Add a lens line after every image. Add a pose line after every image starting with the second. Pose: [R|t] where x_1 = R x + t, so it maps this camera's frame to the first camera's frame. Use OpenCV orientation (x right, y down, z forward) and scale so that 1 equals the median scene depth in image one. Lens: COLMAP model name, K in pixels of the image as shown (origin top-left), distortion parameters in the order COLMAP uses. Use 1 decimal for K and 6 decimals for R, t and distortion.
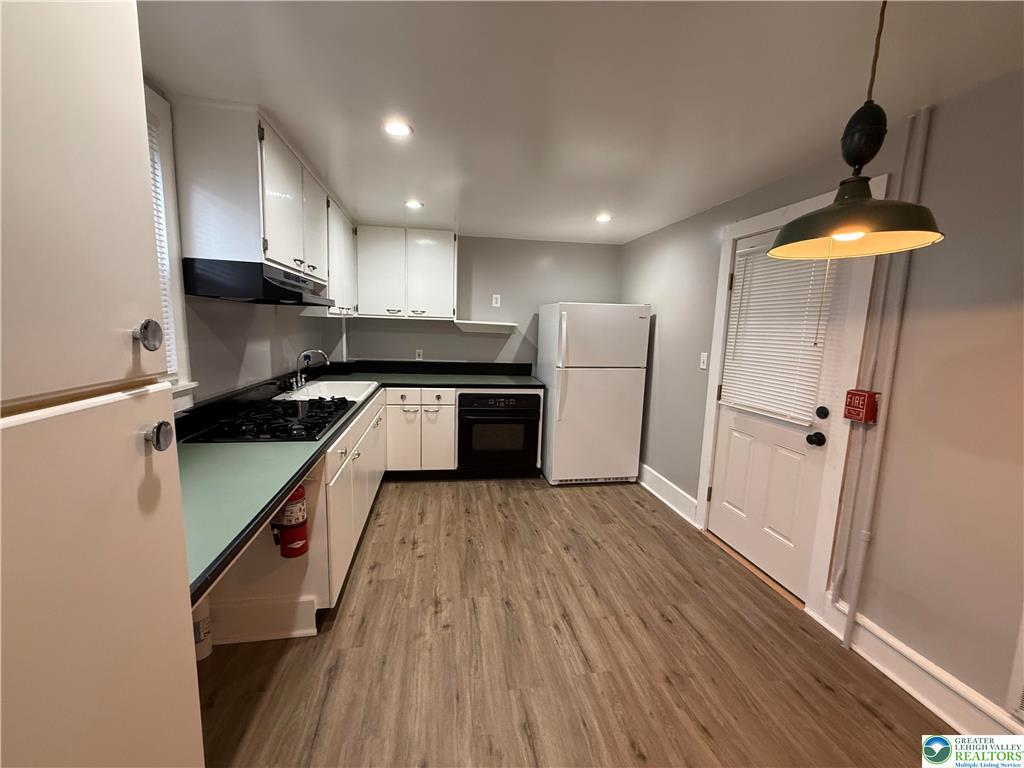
lens RADIAL K [[408.1, 0, 509.1], [0, 408.1, 385.2], [0, 0, 1]] dist [-0.003235, 0.000811]
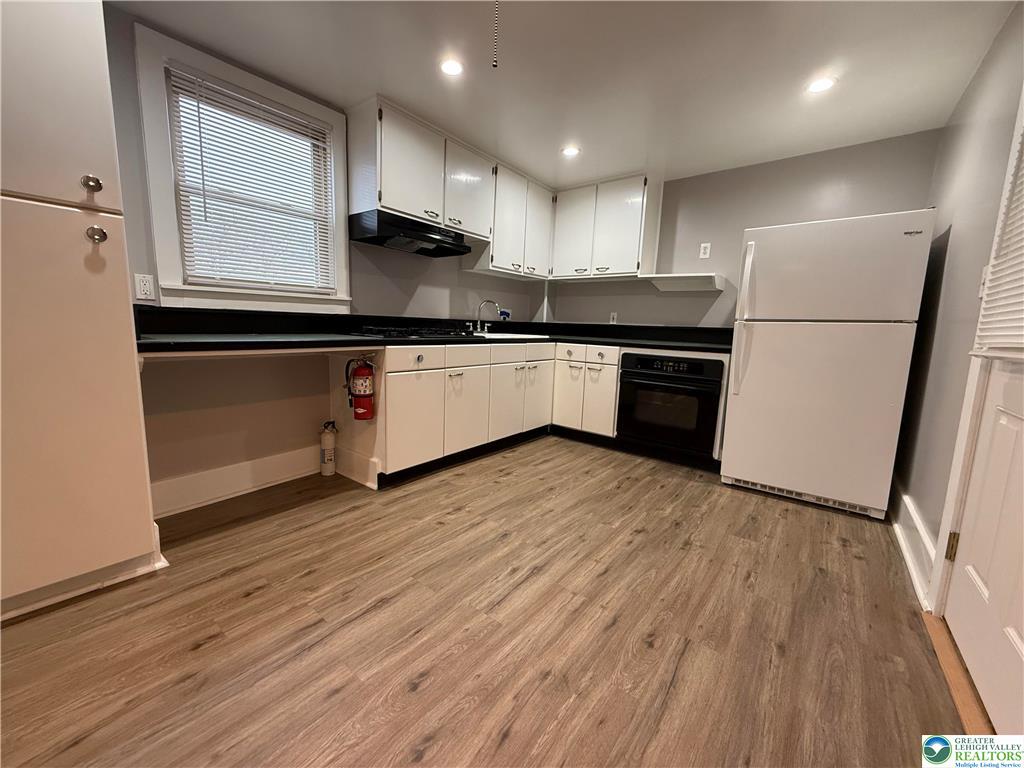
lens RADIAL K [[408.1, 0, 506.4], [0, 408.1, 384.5], [0, 0, 1]] dist [-0.003235, 0.000811]
pose [[0.674311, 0.100496, -0.731578, 0.390938], [-0.121979, 0.992246, 0.023872, 0.105023], [0.728304, 0.073140, 0.681340, 0.209784]]
